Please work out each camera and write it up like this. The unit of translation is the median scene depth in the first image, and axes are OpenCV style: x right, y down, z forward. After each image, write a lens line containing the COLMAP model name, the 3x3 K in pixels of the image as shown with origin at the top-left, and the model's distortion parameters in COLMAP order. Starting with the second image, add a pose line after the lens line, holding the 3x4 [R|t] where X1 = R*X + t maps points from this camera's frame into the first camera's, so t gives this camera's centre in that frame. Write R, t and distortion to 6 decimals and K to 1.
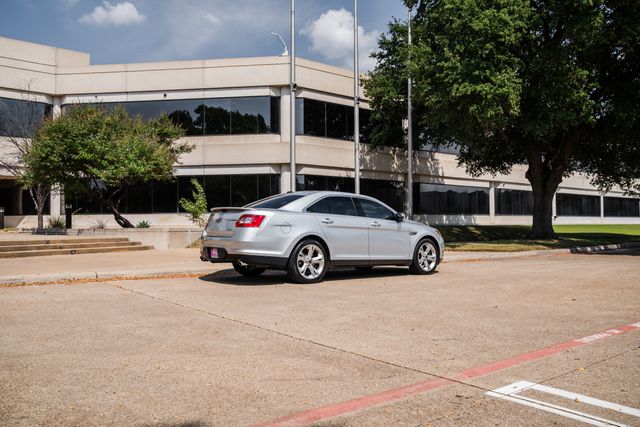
lens RADIAL K [[516.9, 0, 307.5], [0, 516.9, 197.0], [0, 0, 1]] dist [-0.030990, 0.037529]
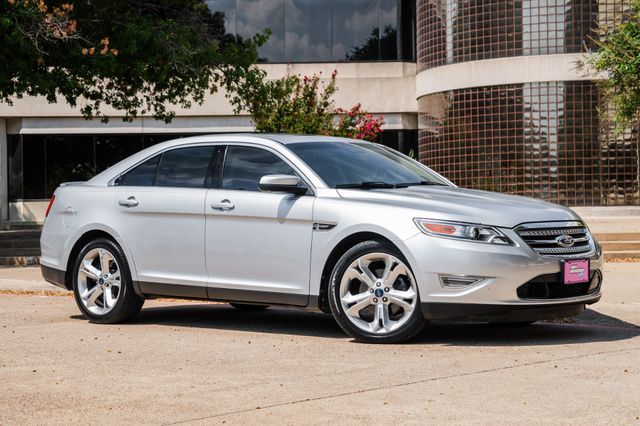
lens RADIAL K [[1253.2, 0, 307.4], [0, 1253.2, 194.2], [0, 0, 1]] dist [0.260962, 0.000000]
pose [[0.179159, -0.022927, -0.983553, 0.621022], [0.076708, 0.997011, -0.009268, 0.031386], [0.980825, -0.073786, 0.180383, 0.472792]]
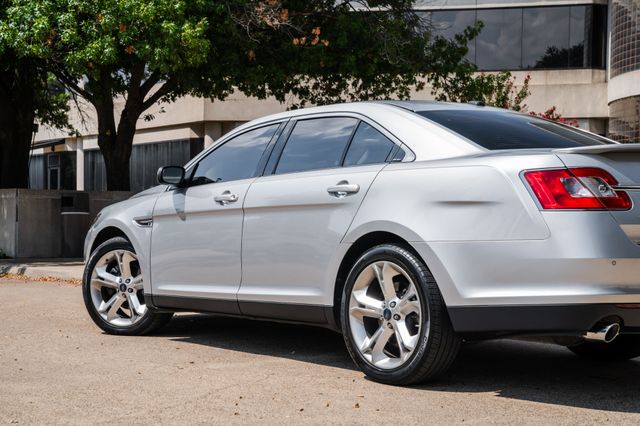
lens RADIAL K [[1052.3, 0, 319.5], [0, 1052.3, 213.8], [0, 0, 1]] dist [0.270021, 0.000000]
pose [[0.037315, -0.003796, -0.999296, 0.356655], [0.056668, 0.998392, -0.001677, 0.030537], [0.997695, -0.056566, 0.037470, 0.468513]]
